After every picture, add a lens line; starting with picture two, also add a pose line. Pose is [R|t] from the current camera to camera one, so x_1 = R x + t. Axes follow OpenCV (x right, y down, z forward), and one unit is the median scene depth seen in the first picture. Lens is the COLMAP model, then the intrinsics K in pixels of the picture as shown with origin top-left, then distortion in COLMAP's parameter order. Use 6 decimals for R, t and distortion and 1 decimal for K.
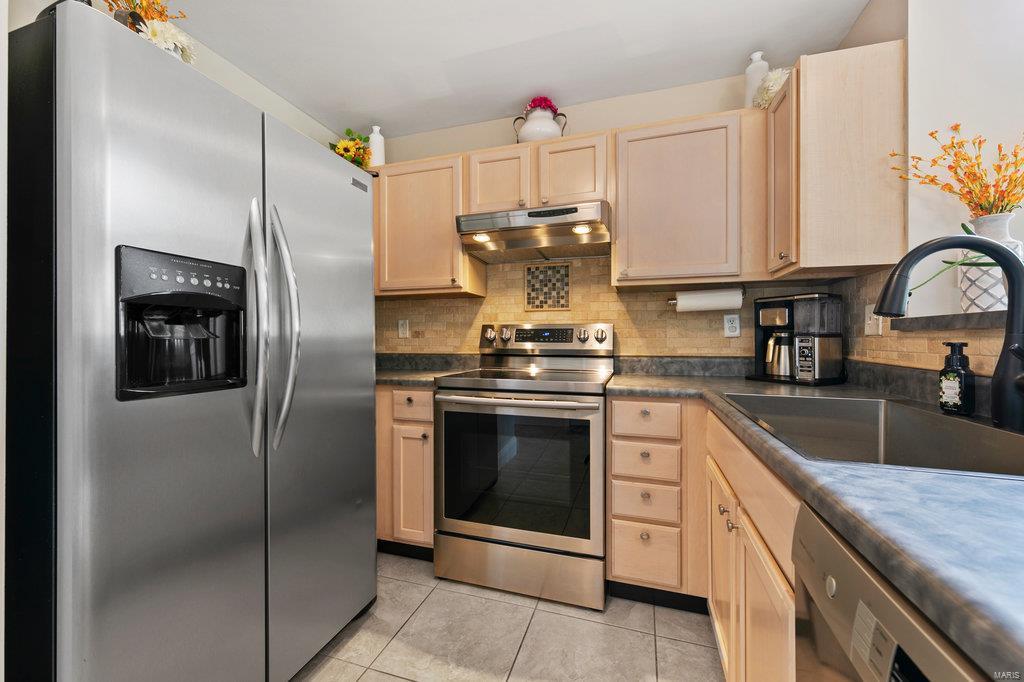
lens RADIAL K [[406.6, 0, 508.2], [0, 406.6, 336.5], [0, 0, 1]] dist [0.007421, -0.000460]
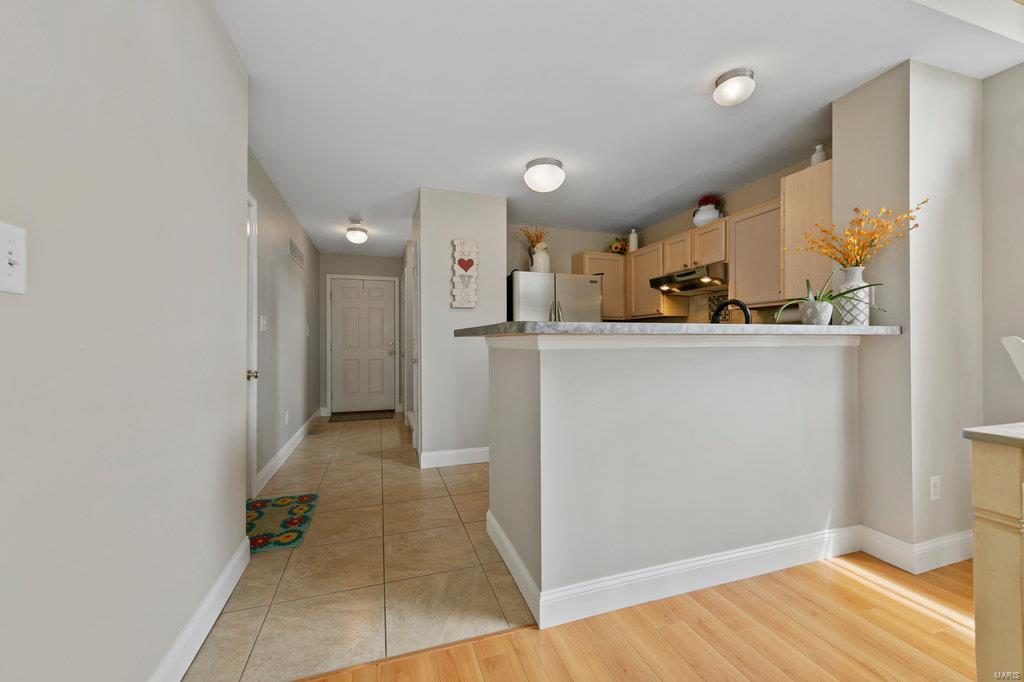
lens RADIAL K [[400.2, 0, 510.0], [0, 400.2, 344.9], [0, 0, 1]] dist [0.006319, -0.000422]
pose [[0.591457, 0.000430, -0.806336, 1.029214], [0.010135, 0.999917, 0.007968, -0.001101], [0.806273, -0.012885, 0.591404, -0.692074]]
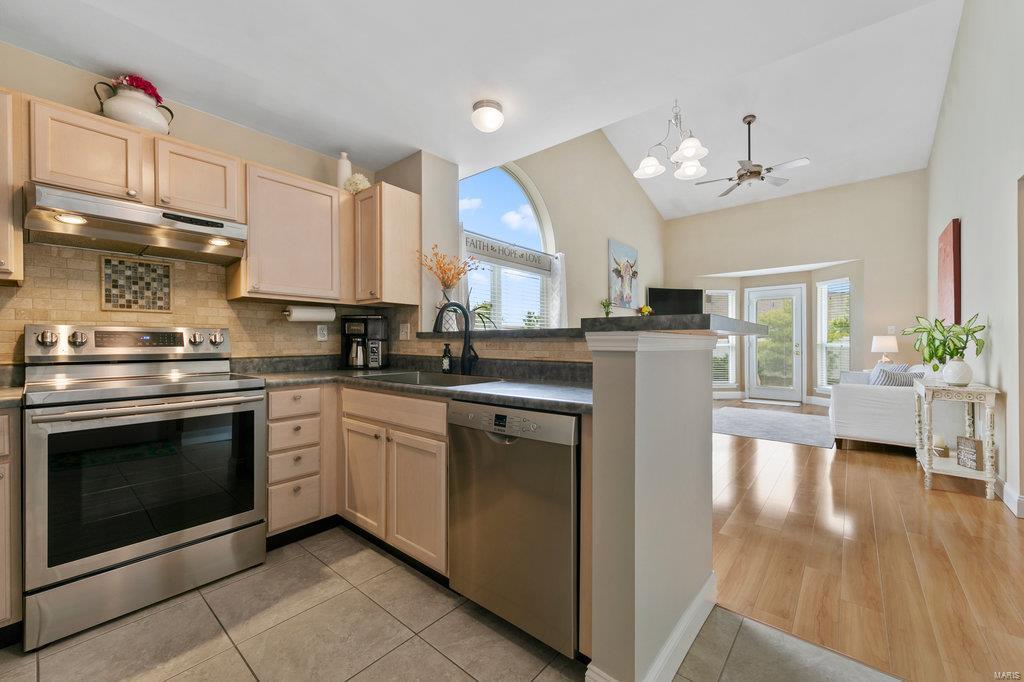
lens RADIAL K [[400.2, 0, 510.0], [0, 400.2, 344.9], [0, 0, 1]] dist [0.006319, -0.000422]
pose [[0.381445, -0.008558, 0.924352, -0.486982], [-0.002837, 0.999942, 0.010429, -0.001639], [-0.924387, -0.006601, 0.381398, -0.121149]]
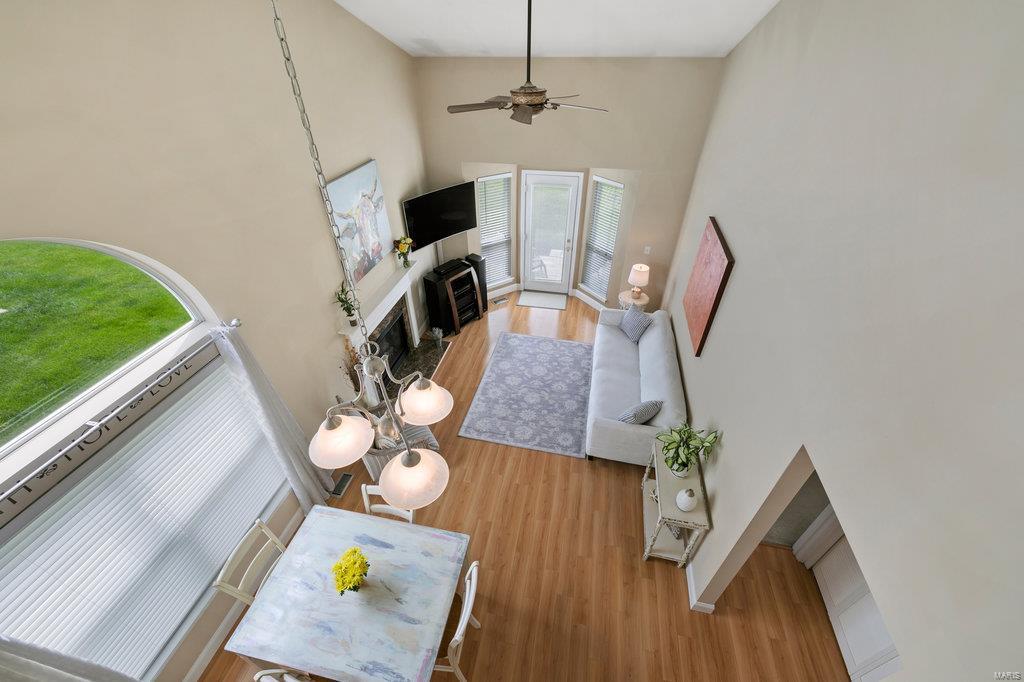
lens RADIAL K [[400.2, 0, 510.0], [0, 400.2, 344.9], [0, 0, 1]] dist [0.006319, -0.000422]
pose [[-0.108096, -0.609165, 0.785642, 0.693586], [-0.004494, 0.790564, 0.612363, -1.305509], [-0.994130, 0.062663, -0.088194, -0.284296]]
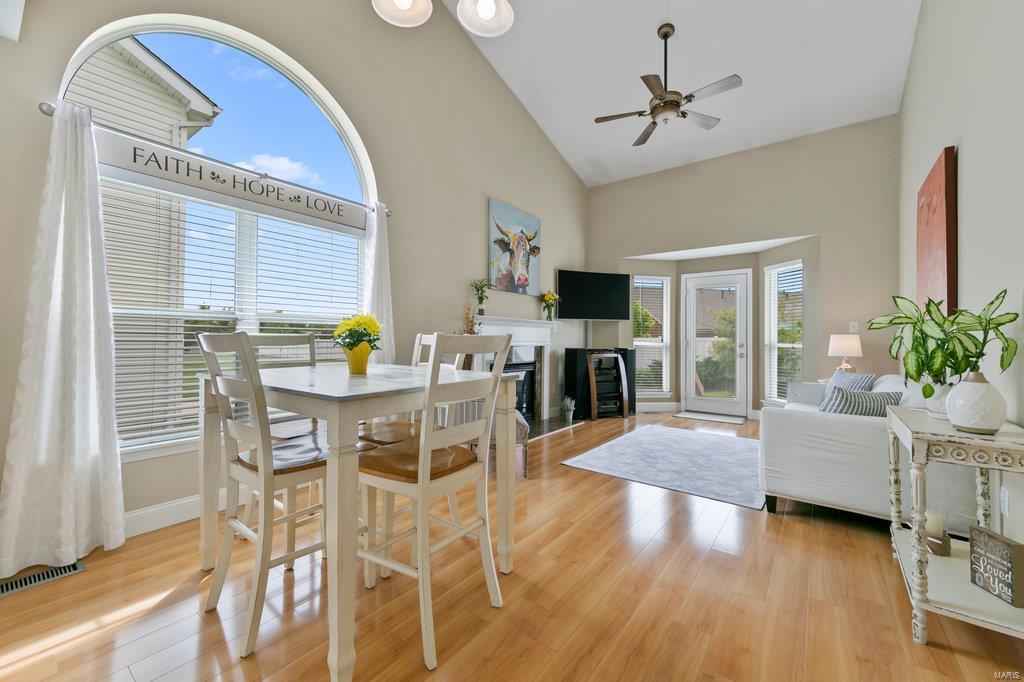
lens RADIAL K [[406.6, 0, 508.2], [0, 406.6, 336.5], [0, 0, 1]] dist [0.007421, -0.000460]
pose [[0.332622, 0.008190, 0.943025, 0.504323], [-0.015951, 0.999868, -0.003058, 0.001873], [-0.942925, -0.014025, 0.332709, -0.516268]]
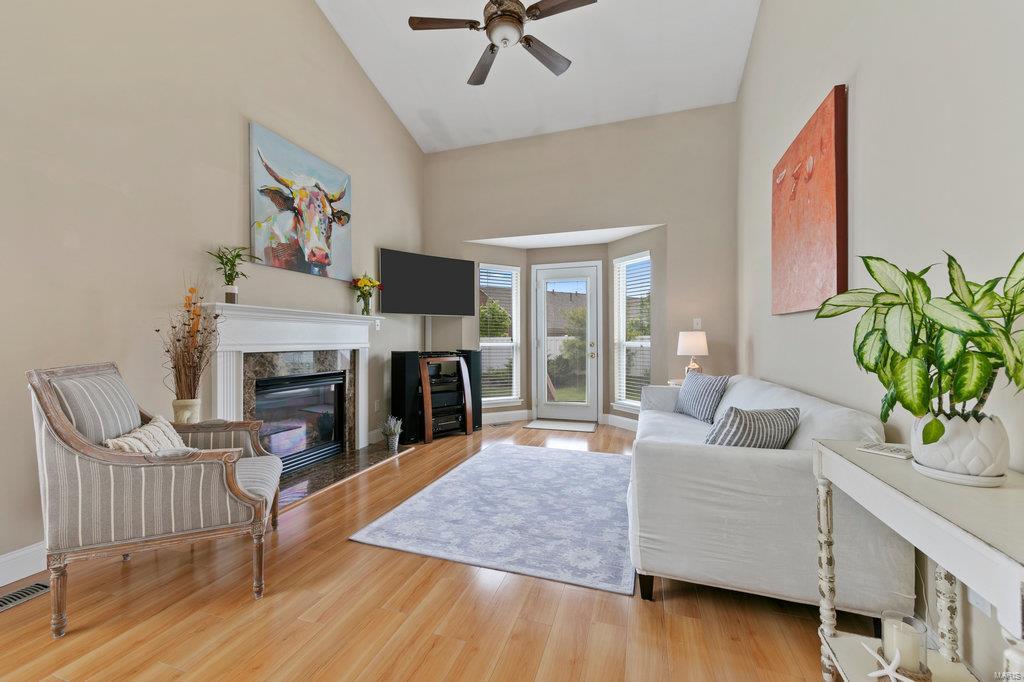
lens RADIAL K [[402.5, 0, 510.4], [0, 402.5, 341.1], [0, 0, 1]] dist [0.005368, -0.000269]
pose [[0.003731, -0.004369, 0.999983, 1.153131], [-0.005838, 0.999973, 0.004391, -0.000619], [-0.999976, -0.005855, 0.003705, -0.593052]]
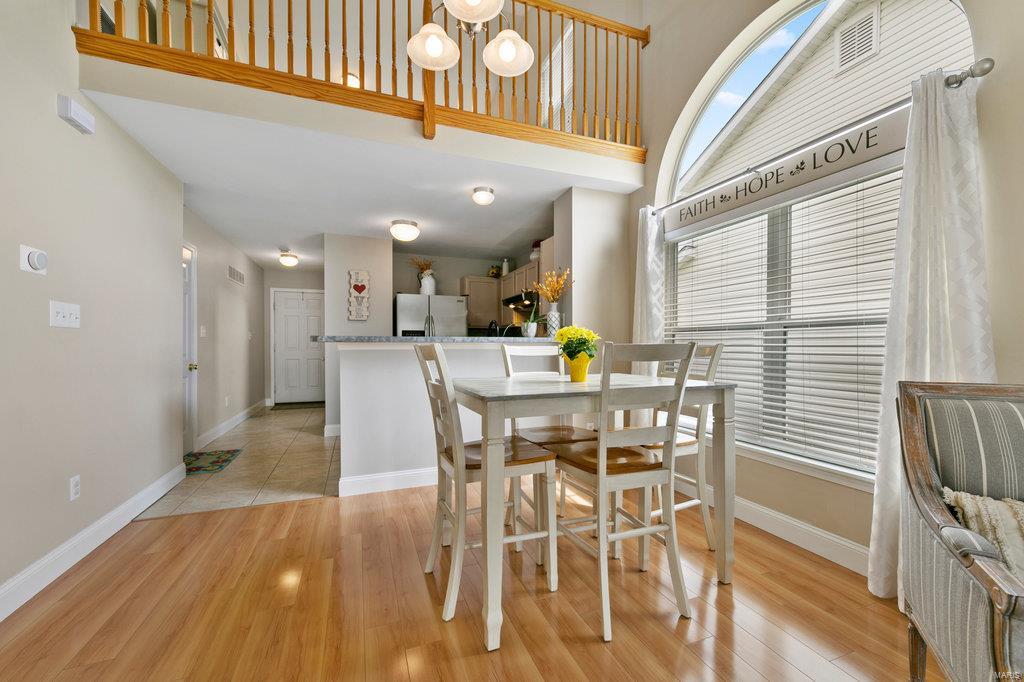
lens RADIAL K [[402.0, 0, 511.9], [0, 402.0, 351.0], [0, 0, 1]] dist [0.002610, -0.000038]
pose [[0.631442, 0.010054, -0.775358, 1.966483], [0.006346, 0.999815, 0.018133, -0.004295], [0.775397, -0.016370, 0.631262, -0.627399]]
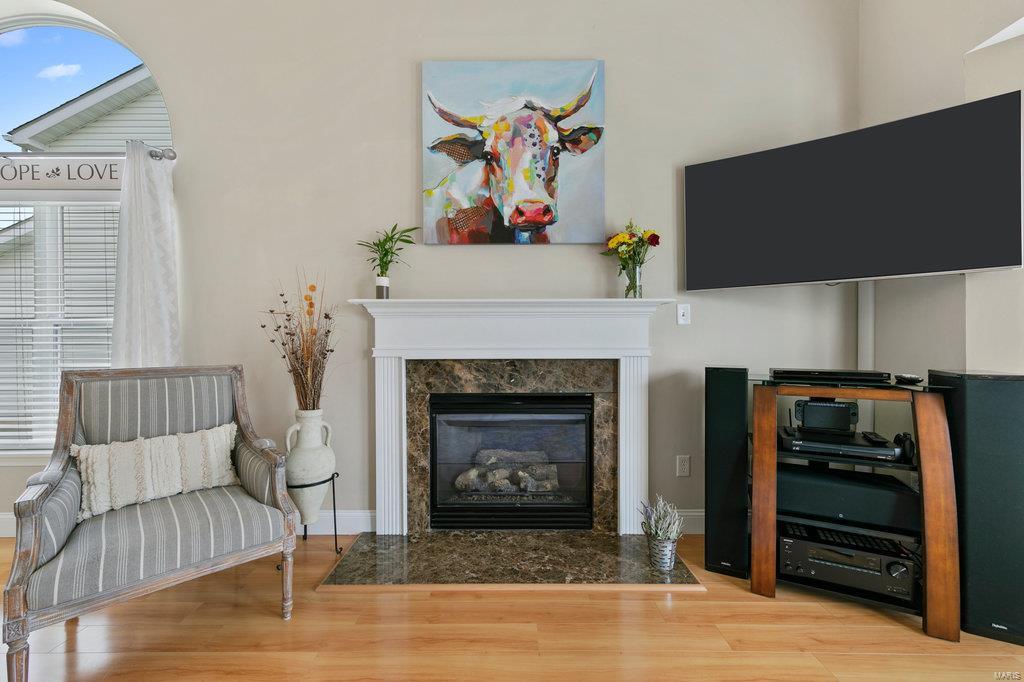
lens RADIAL K [[400.2, 0, 510.0], [0, 400.2, 344.9], [0, 0, 1]] dist [0.006319, -0.000422]
pose [[0.951835, -0.006596, 0.306540, 2.474711], [0.002270, 0.999893, 0.014469, -0.003995], [-0.306603, -0.013076, 0.951748, -0.806793]]
